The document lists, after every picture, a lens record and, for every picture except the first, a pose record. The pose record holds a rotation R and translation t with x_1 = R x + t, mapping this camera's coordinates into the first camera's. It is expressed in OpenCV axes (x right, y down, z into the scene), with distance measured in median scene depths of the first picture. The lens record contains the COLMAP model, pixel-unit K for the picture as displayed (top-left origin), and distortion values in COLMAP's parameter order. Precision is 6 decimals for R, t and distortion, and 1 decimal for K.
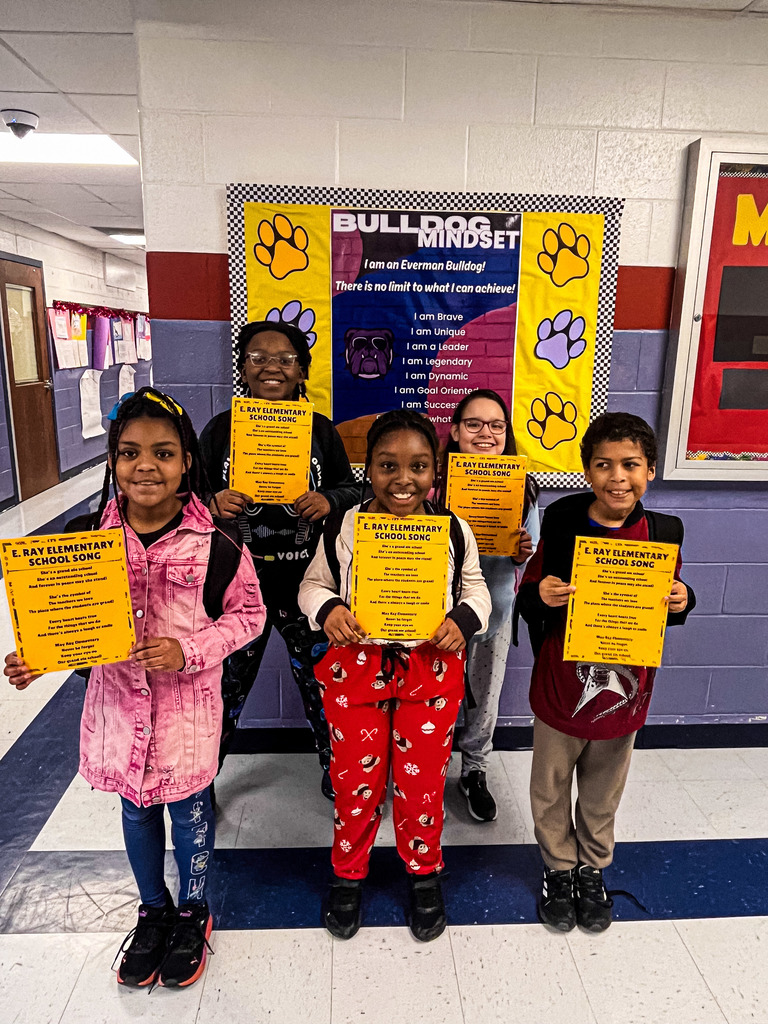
lens RADIAL K [[702.7, 0, 381.5], [0, 702.7, 510.7], [0, 0, 1]] dist [-0.047537, 0.009981]
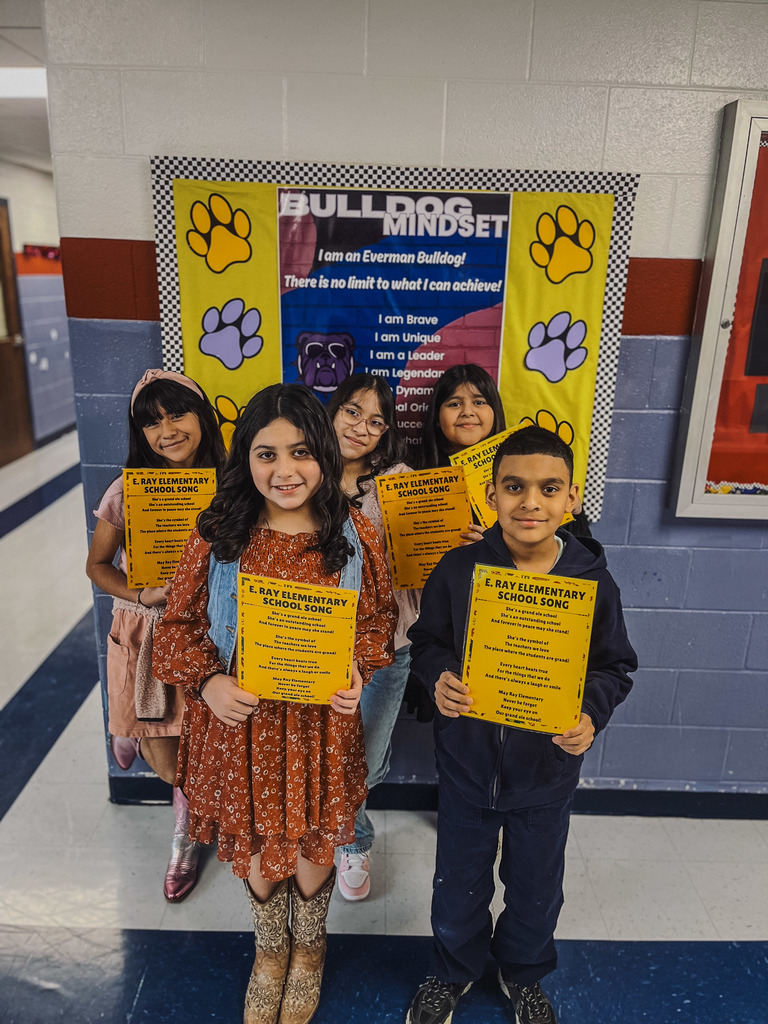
lens RADIAL K [[768.3, 0, 382.6], [0, 768.3, 513.2], [0, 0, 1]] dist [-0.003586, -0.021953]
pose [[0.999026, 0.022250, -0.038108, 0.093040], [-0.019749, 0.997703, 0.064799, -0.107526], [0.039463, -0.063984, 0.997170, 0.072071]]
